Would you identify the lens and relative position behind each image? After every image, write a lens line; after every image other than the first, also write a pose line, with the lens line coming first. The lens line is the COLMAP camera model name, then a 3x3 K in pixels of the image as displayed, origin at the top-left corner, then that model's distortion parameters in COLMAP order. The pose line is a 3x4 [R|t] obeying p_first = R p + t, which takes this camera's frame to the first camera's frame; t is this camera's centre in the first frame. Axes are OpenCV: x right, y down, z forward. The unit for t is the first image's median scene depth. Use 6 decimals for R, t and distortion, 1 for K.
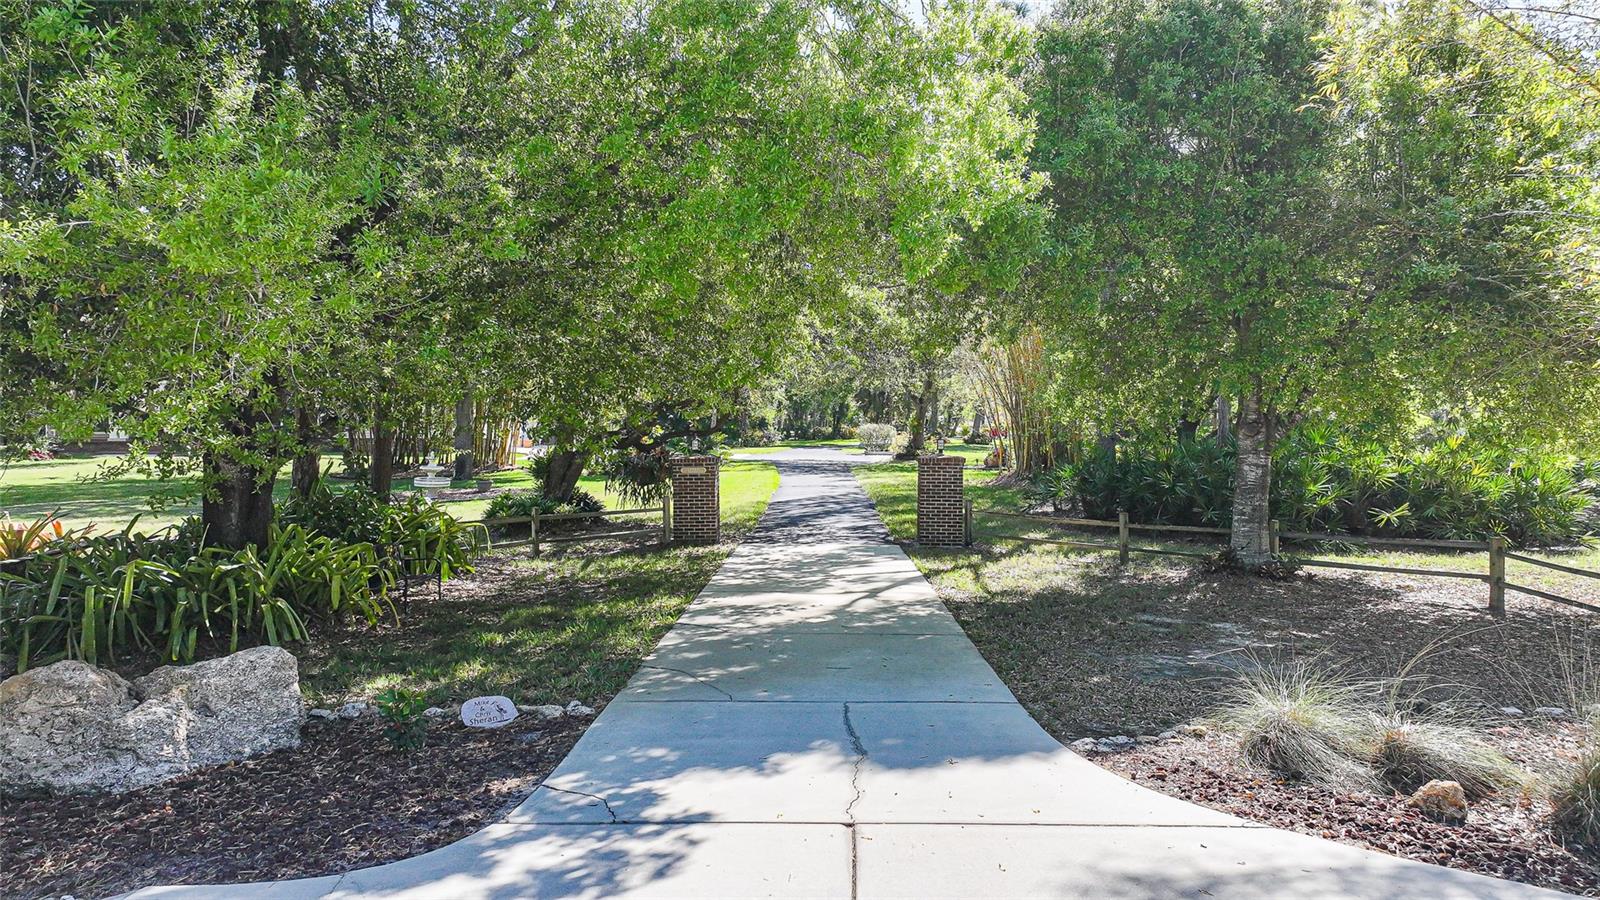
lens RADIAL K [[1149.3, 0, 800.0], [0, 1149.3, 450.0], [0, 0, 1]] dist [0.007095, 0.012965]
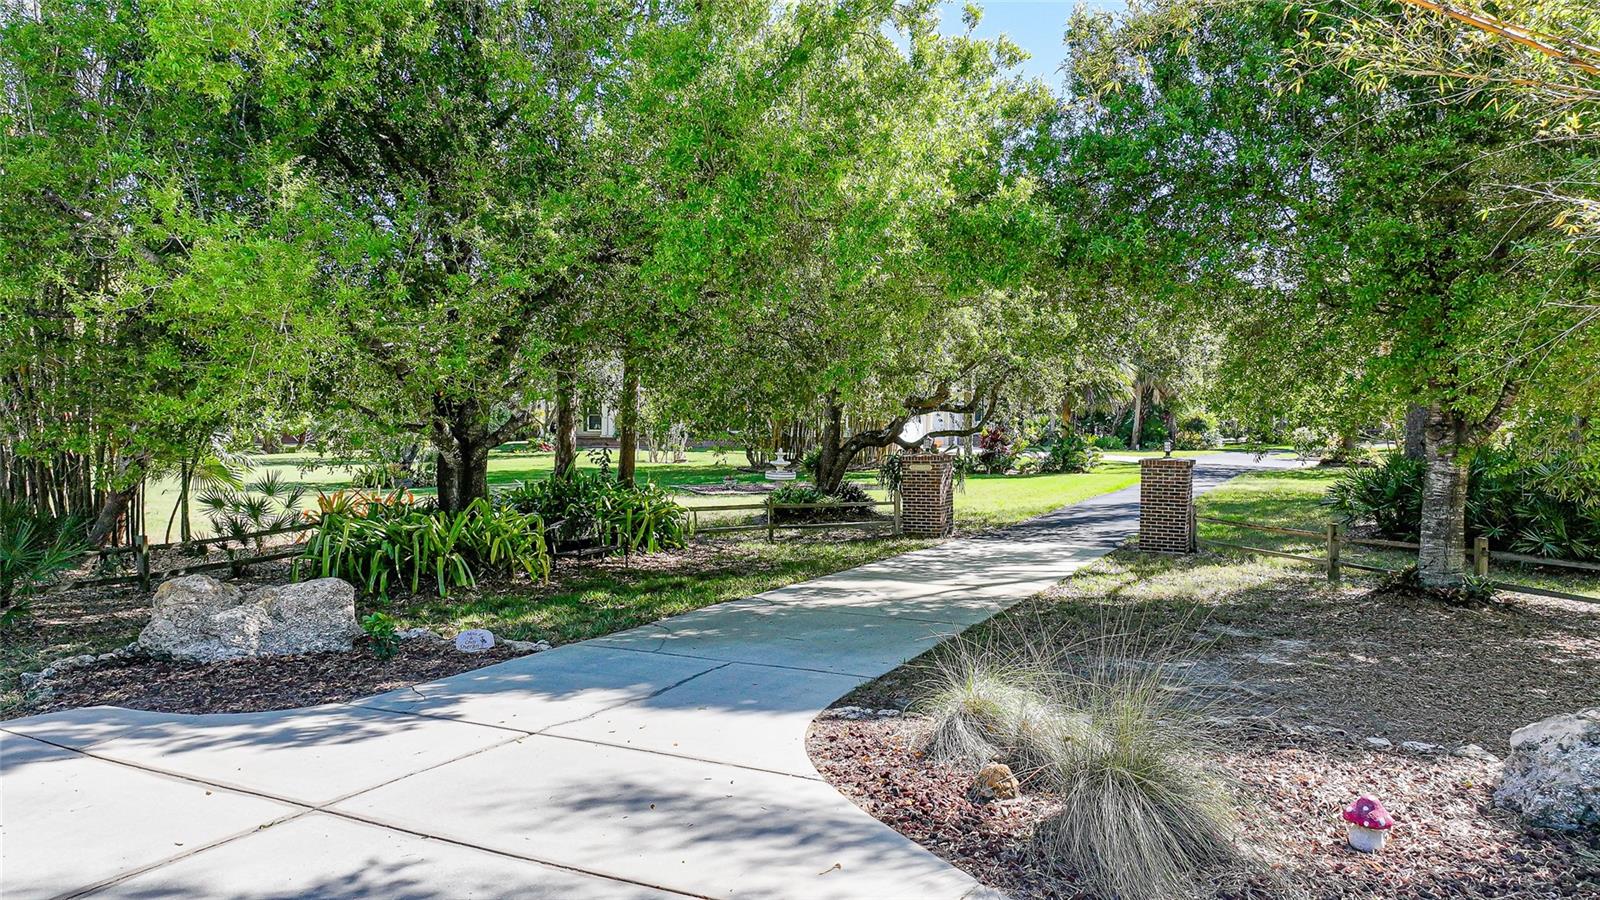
lens RADIAL K [[1149.3, 0, 800.0], [0, 1149.3, 450.0], [0, 0, 1]] dist [0.007095, 0.012965]
pose [[0.900014, 0.015465, -0.435587, 0.669124], [-0.016136, 0.999867, 0.002159, 0.002567], [0.435563, 0.005086, 0.900144, -0.014801]]
